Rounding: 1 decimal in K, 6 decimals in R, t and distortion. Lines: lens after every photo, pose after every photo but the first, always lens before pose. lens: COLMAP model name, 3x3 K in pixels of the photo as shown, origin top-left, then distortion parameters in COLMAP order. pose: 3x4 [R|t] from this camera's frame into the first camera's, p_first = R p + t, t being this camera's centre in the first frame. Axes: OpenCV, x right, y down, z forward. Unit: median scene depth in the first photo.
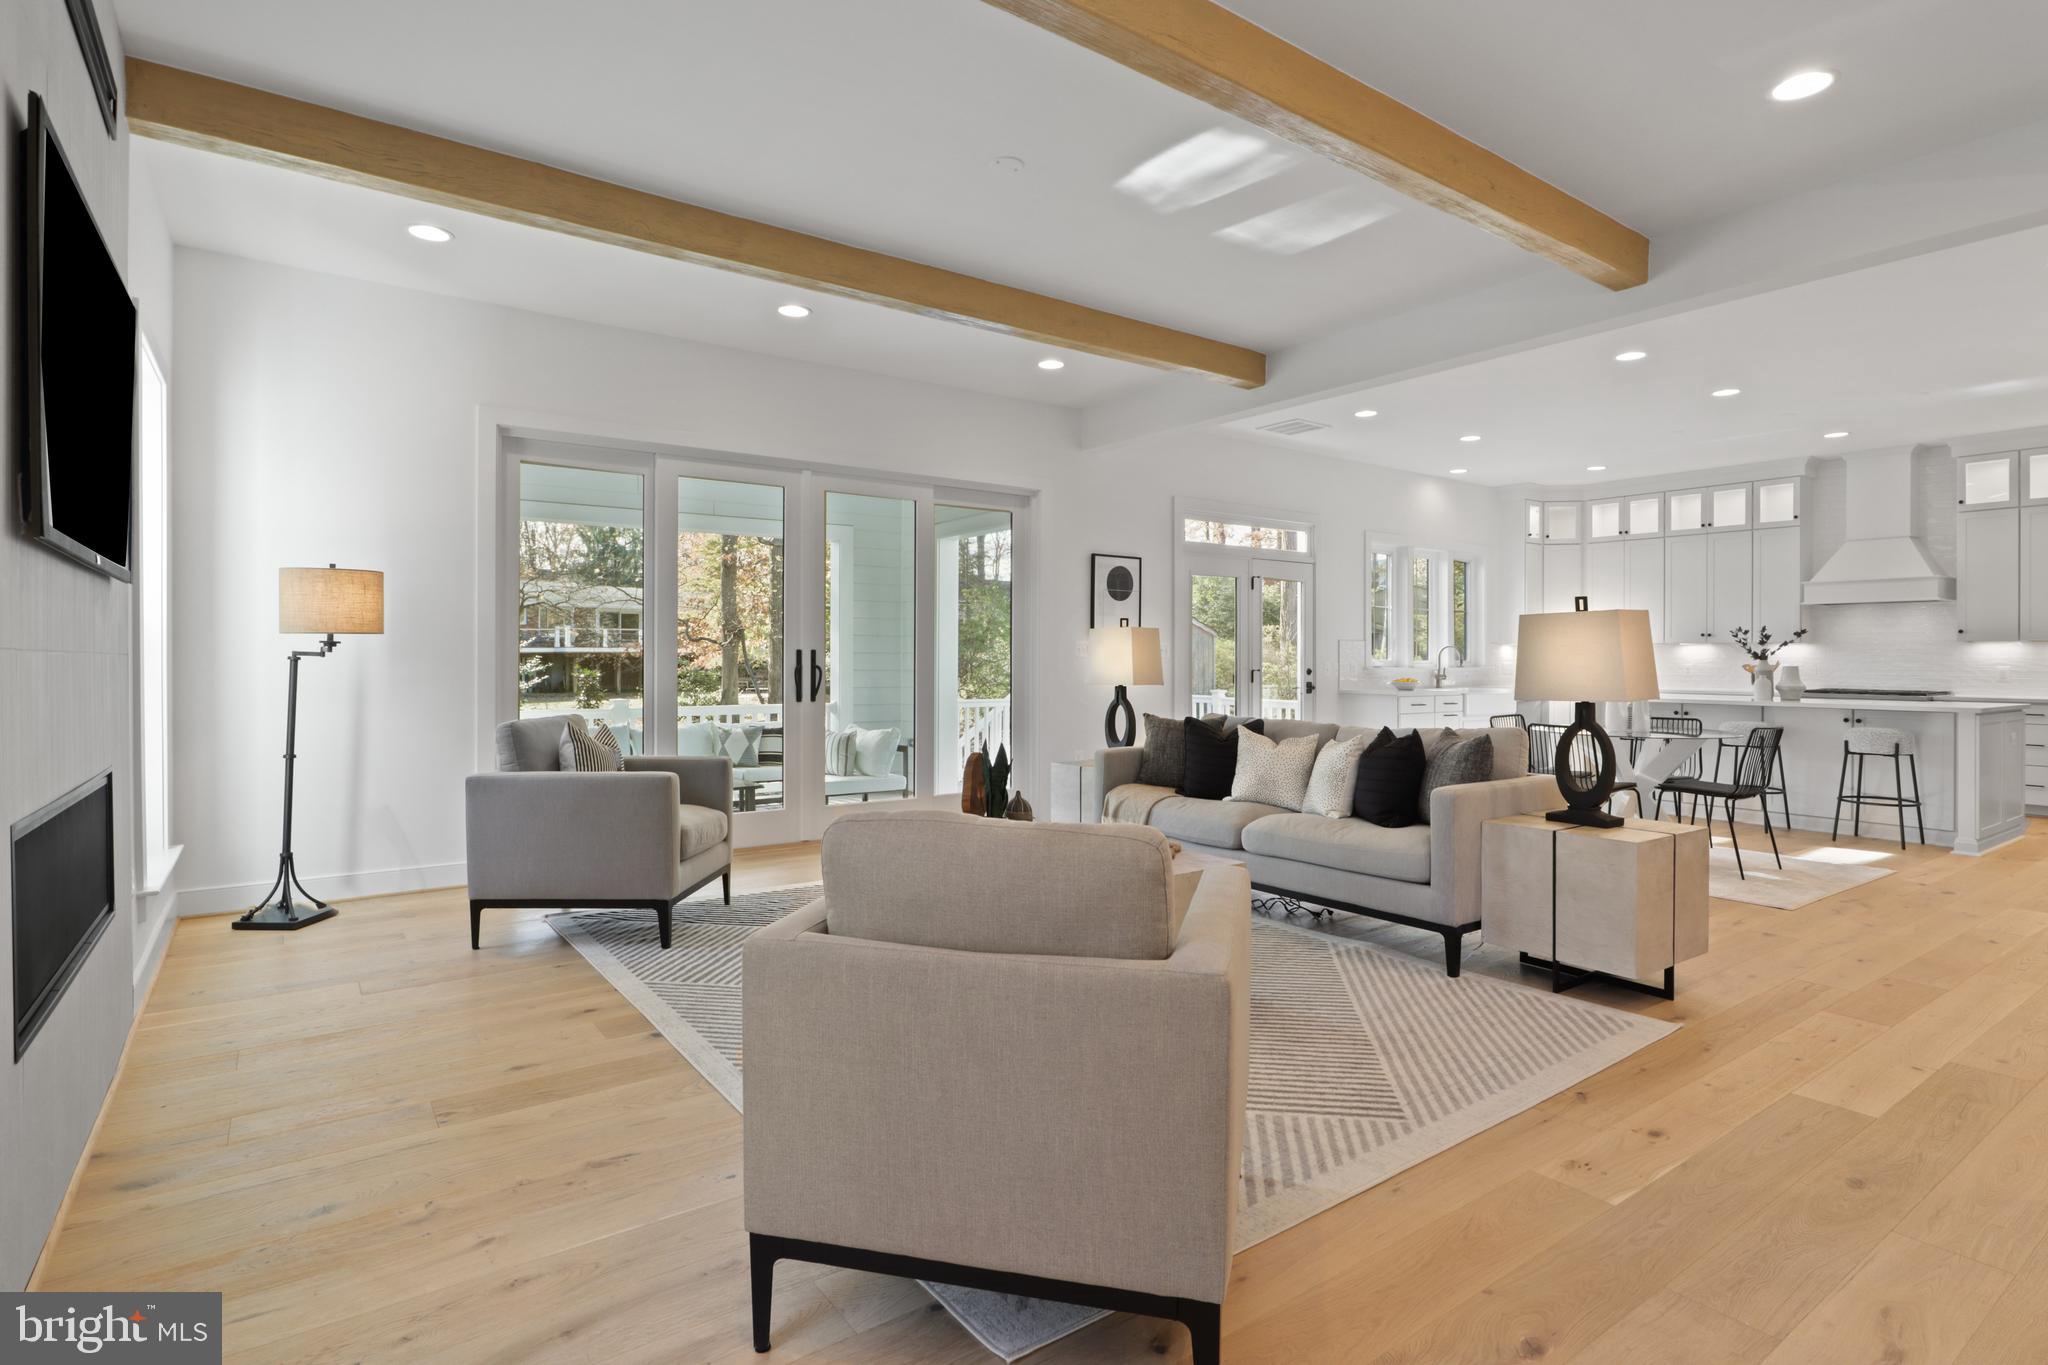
lens RADIAL K [[1030.7, 0, 1033.9], [0, 1030.7, 657.9], [0, 0, 1]] dist [-0.020517, 0.008944]
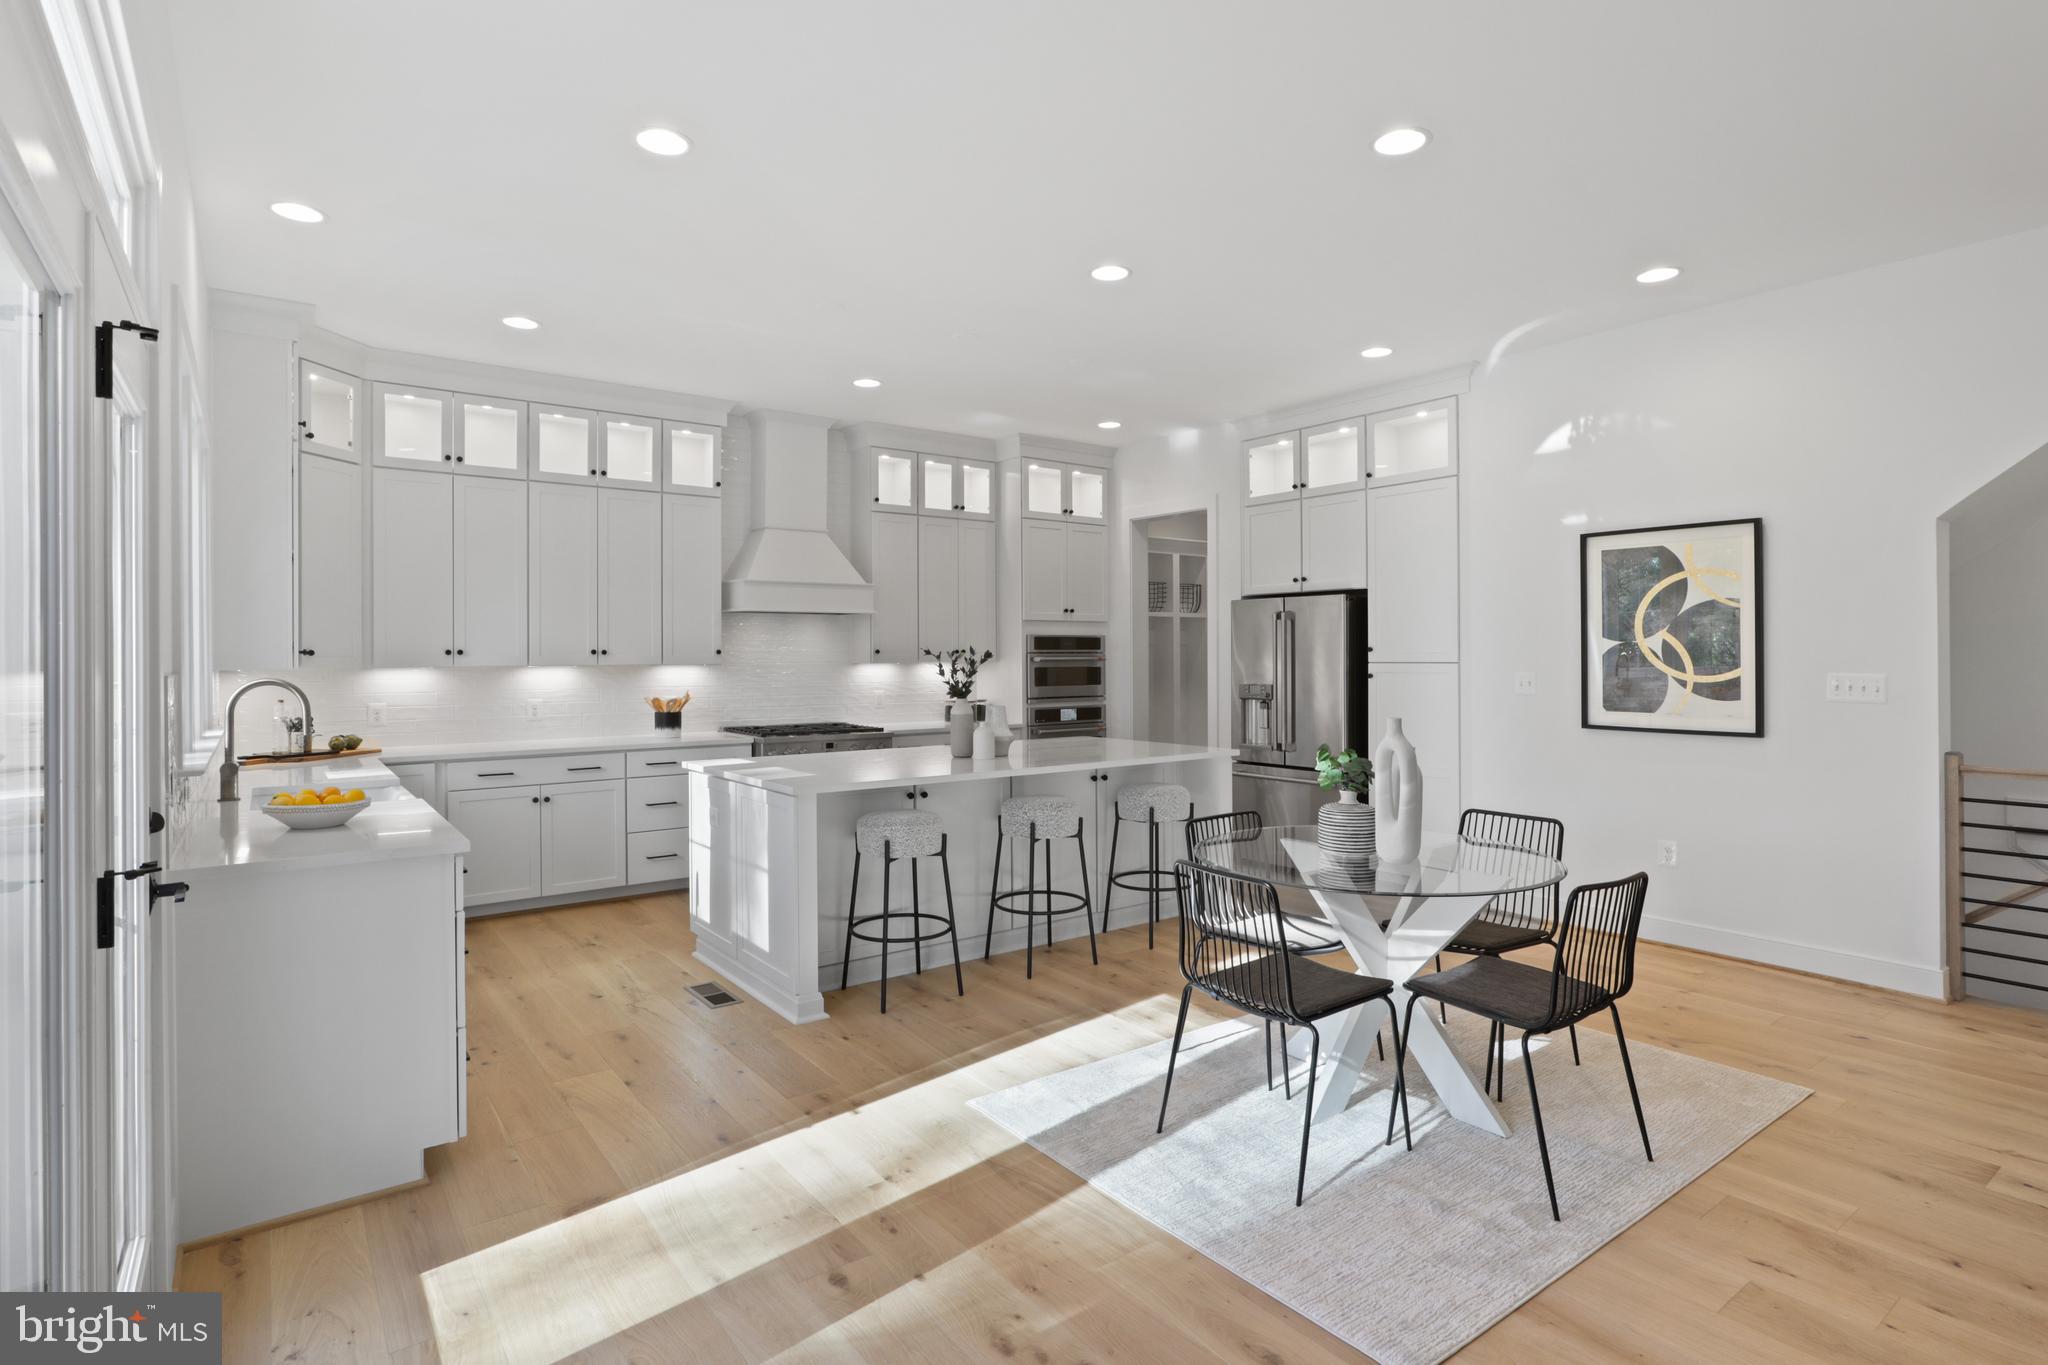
lens RADIAL K [[1030.7, 0, 1033.9], [0, 1030.7, 657.9], [0, 0, 1]] dist [-0.020517, 0.008944]
pose [[-0.004256, -0.003757, 0.999984, 0.044424], [-0.001413, 0.999992, 0.003751, -0.023727], [-0.999990, -0.001397, -0.004262, 0.847633]]
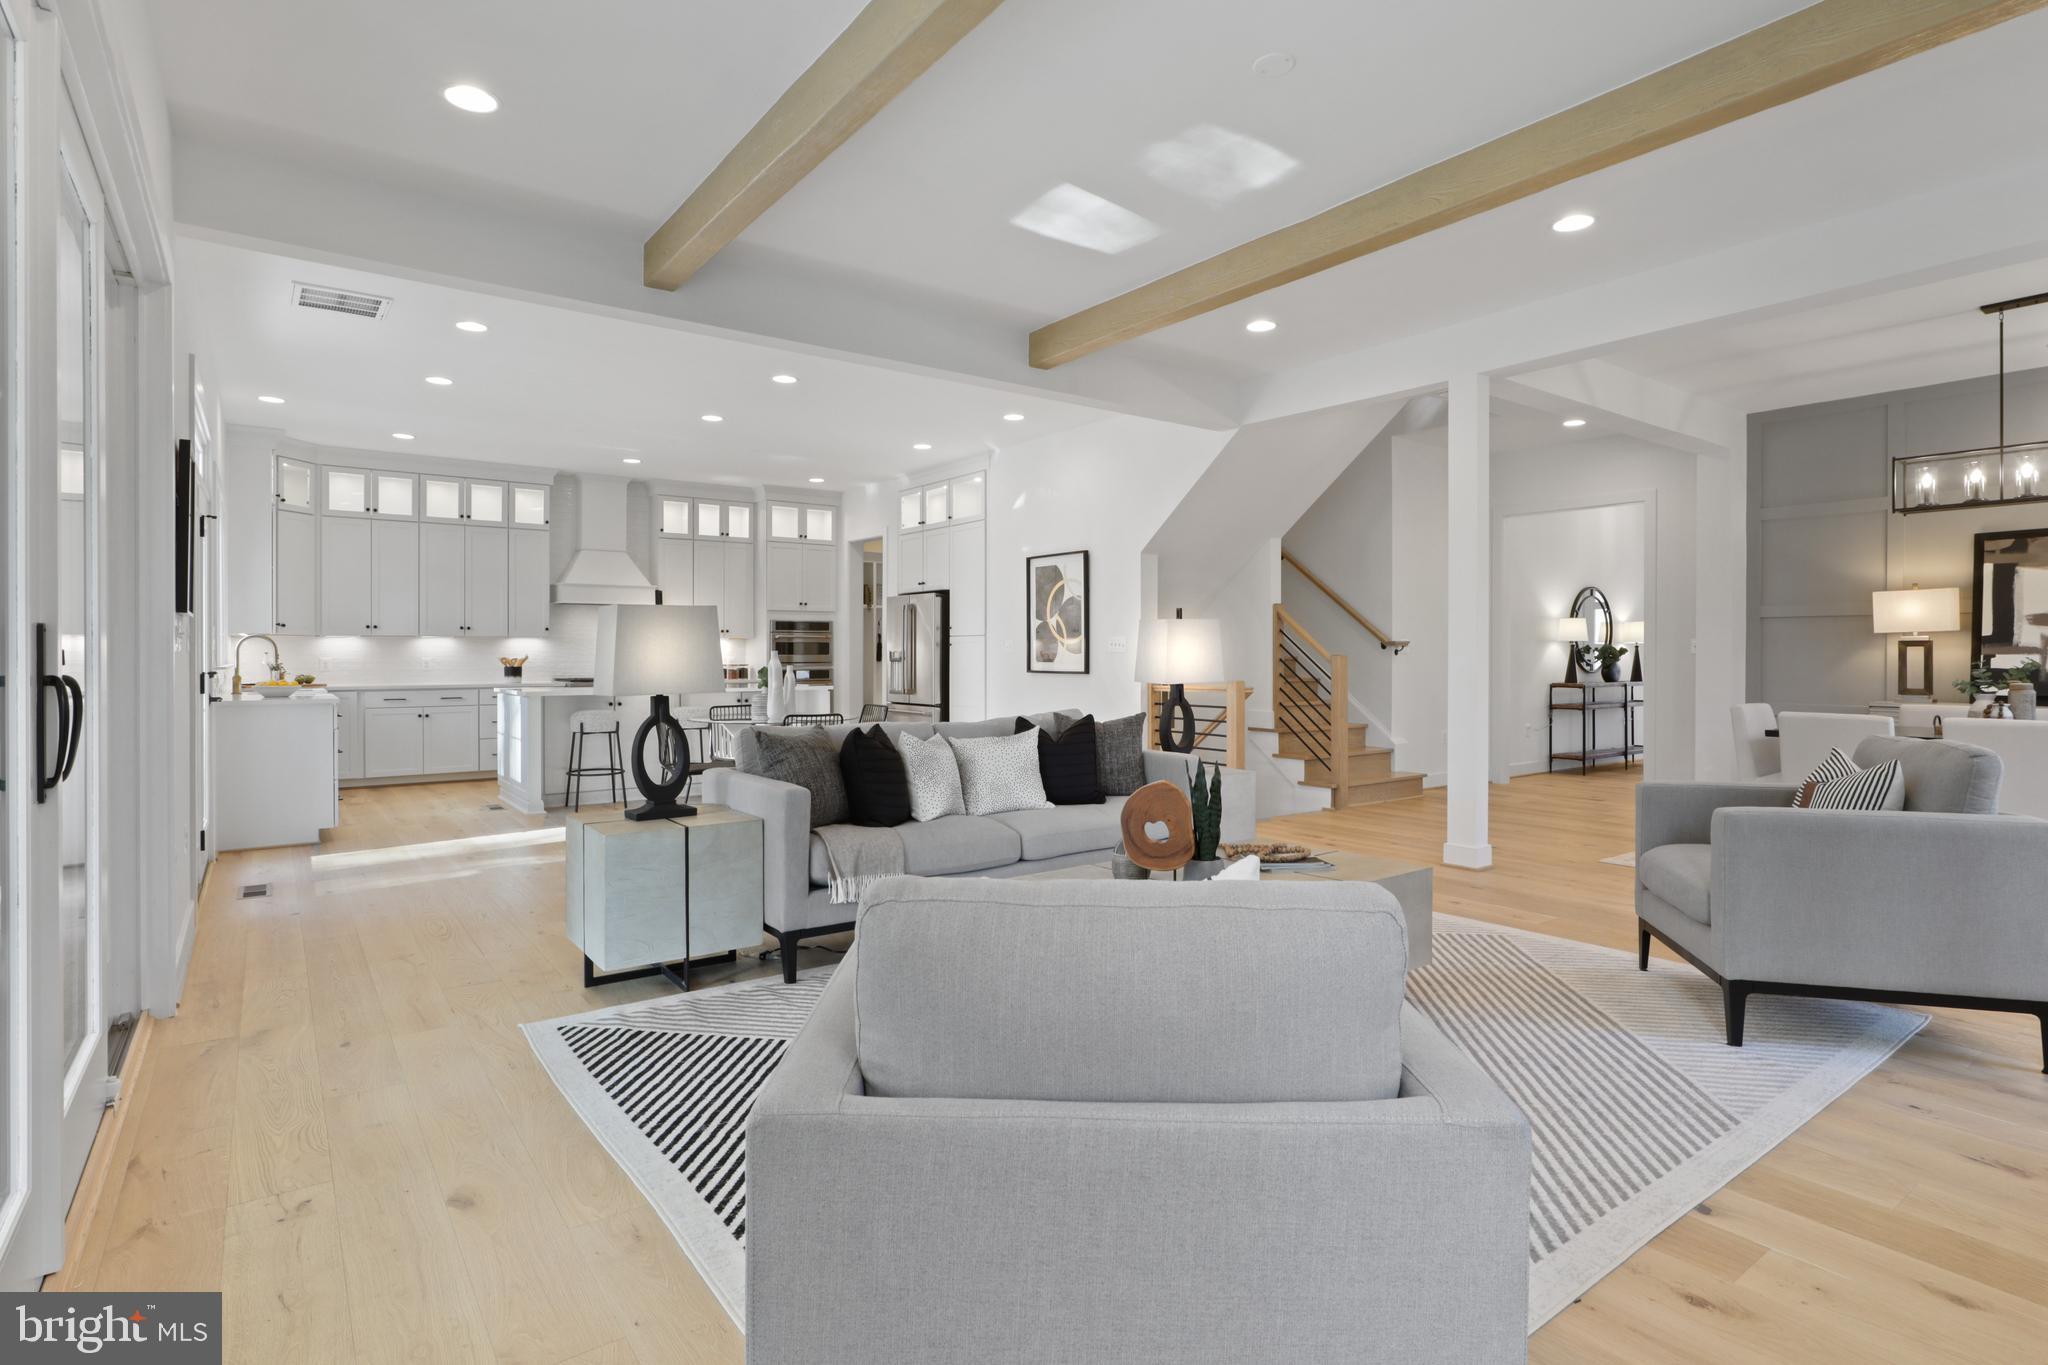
lens RADIAL K [[1026.4, 0, 1015.4], [0, 1026.4, 656.7], [0, 0, 1]] dist [-0.003653, -0.000927]
pose [[0.012399, -0.004686, 0.999912, -0.377094], [-0.003979, 0.999981, 0.004736, -0.000776], [-0.999915, -0.004037, 0.012380, 0.519657]]
